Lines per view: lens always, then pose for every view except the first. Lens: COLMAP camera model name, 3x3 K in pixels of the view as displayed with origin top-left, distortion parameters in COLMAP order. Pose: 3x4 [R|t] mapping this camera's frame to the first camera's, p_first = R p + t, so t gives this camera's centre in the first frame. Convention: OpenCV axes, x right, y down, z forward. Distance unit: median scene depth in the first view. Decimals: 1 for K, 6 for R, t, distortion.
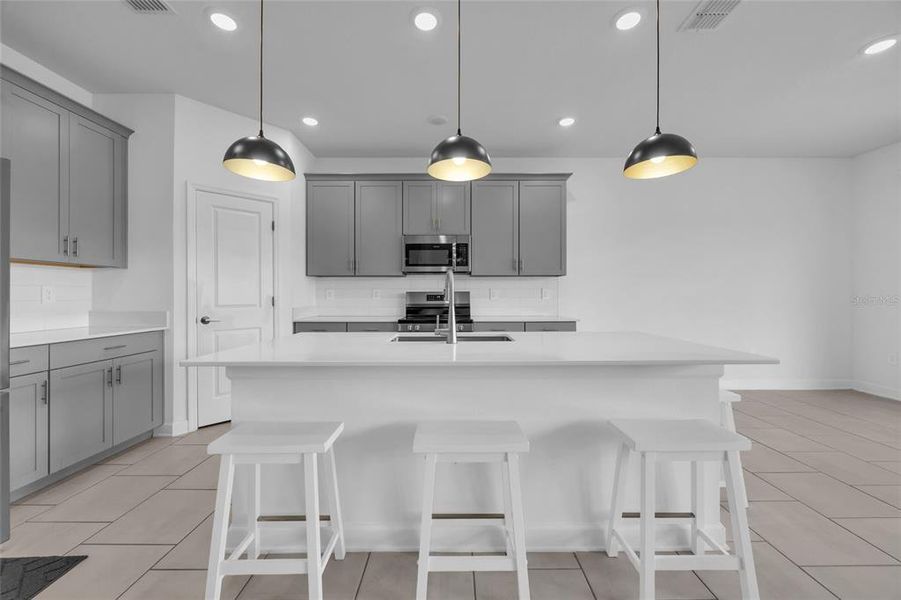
lens RADIAL K [[348.5, 0, 450.5], [0, 348.5, 300.0], [0, 0, 1]] dist [-0.000869, -0.000016]
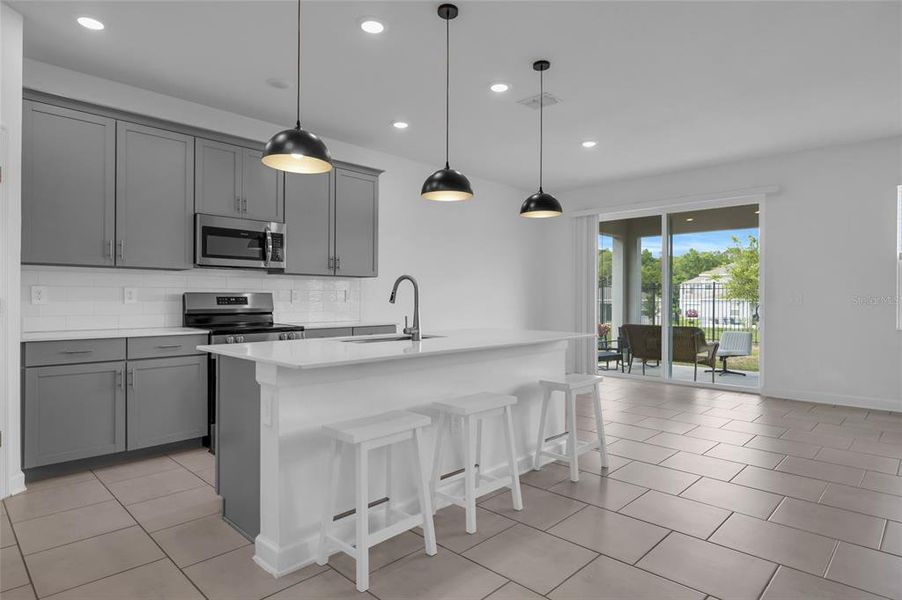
lens RADIAL K [[512.2, 0, 453.7], [0, 512.2, 302.8], [0, 0, 1]] dist [0.002210, -0.000021]
pose [[0.693378, -0.001151, 0.720573, -0.530912], [0.003639, 0.999992, -0.001904, 0.002082], [-0.720565, 0.003942, 0.693376, -0.109380]]
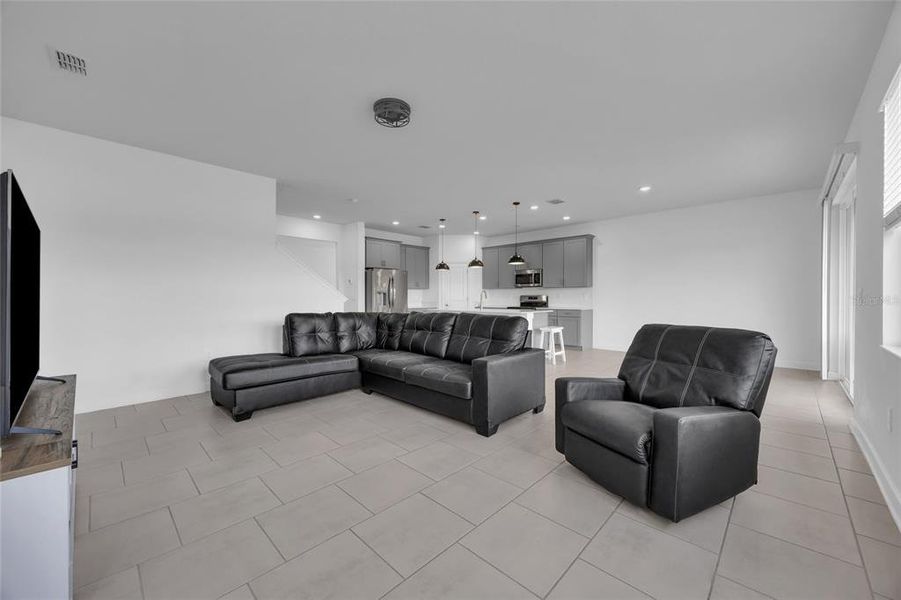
lens RADIAL K [[341.2, 0, 455.0], [0, 341.2, 296.9], [0, 0, 1]] dist [-0.000445, -0.000016]
pose [[0.723592, 0.002886, -0.690222, 1.112370], [-0.005887, 0.999981, -0.001991, -0.006708], [0.690203, 0.005504, 0.723595, -0.878445]]
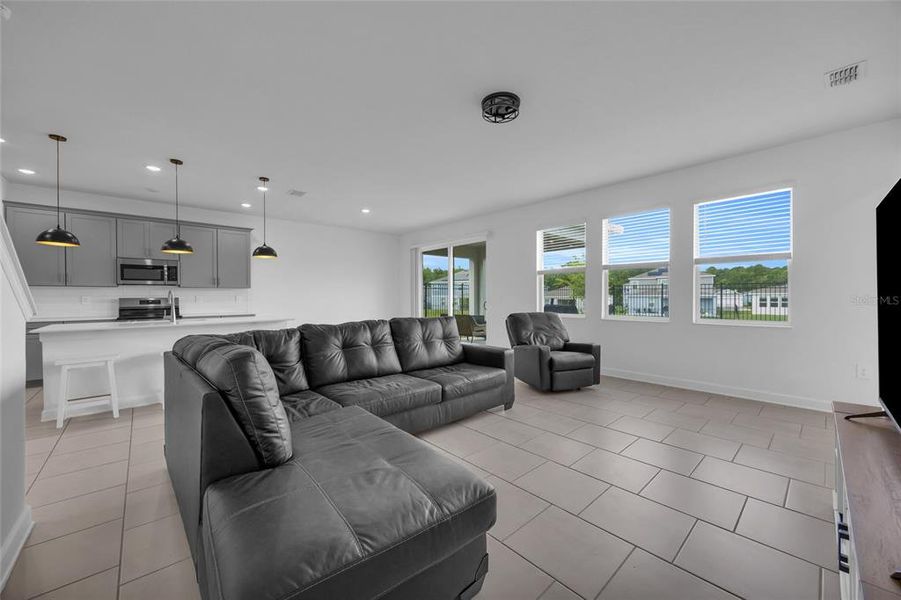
lens RADIAL K [[348.5, 0, 450.5], [0, 348.5, 300.0], [0, 0, 1]] dist [-0.000869, -0.000016]
pose [[0.741537, -0.007763, 0.670868, -0.085750], [0.011303, 0.999936, -0.000923, 0.000008], [-0.670817, 0.008268, 0.741577, -0.915701]]
